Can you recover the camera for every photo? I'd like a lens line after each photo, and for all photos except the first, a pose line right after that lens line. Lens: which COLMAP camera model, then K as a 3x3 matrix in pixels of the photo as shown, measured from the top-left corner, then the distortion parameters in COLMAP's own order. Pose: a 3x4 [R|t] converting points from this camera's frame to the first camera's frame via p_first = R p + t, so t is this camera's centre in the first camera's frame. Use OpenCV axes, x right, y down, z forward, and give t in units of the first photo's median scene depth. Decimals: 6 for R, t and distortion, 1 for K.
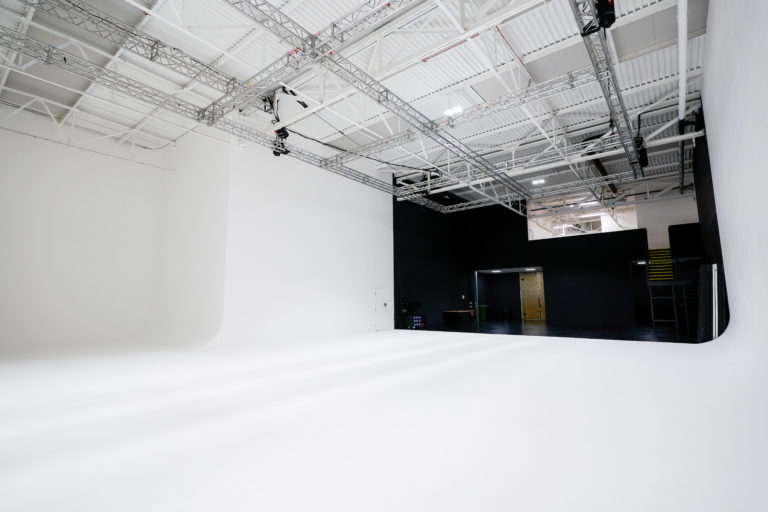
lens RADIAL K [[356.1, 0, 388.5], [0, 356.1, 253.4], [0, 0, 1]] dist [0.002778, -0.003837]
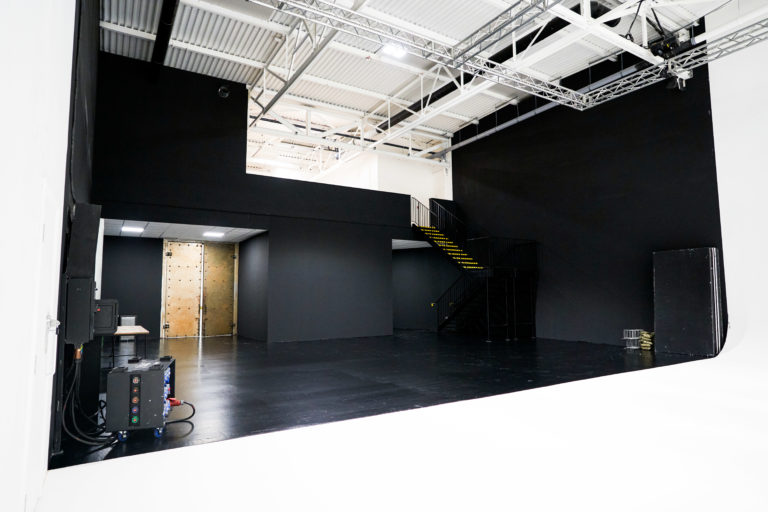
lens RADIAL K [[457.7, 0, 387.2], [0, 457.7, 253.2], [0, 0, 1]] dist [-0.008571, 0.014284]
pose [[0.347731, 0.092245, 0.933046, -0.119989], [-0.119776, 0.991365, -0.053372, 0.089824], [-0.929912, -0.093197, 0.355777, 0.661089]]
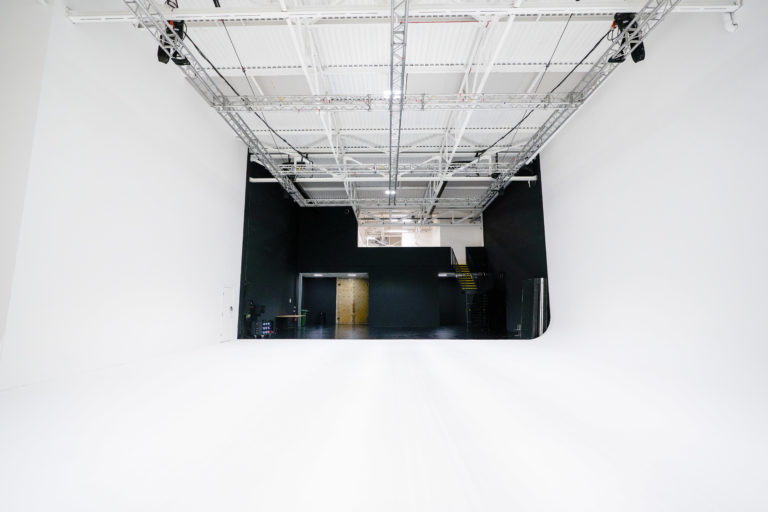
lens RADIAL K [[356.1, 0, 376.0], [0, 356.1, 269.1], [0, 0, 1]] dist [0.002778, -0.003837]
pose [[0.800823, 0.067248, 0.595113, -0.193755], [-0.085173, 0.996364, 0.002024, 0.022825], [-0.592813, -0.052309, 0.803640, 0.152734]]
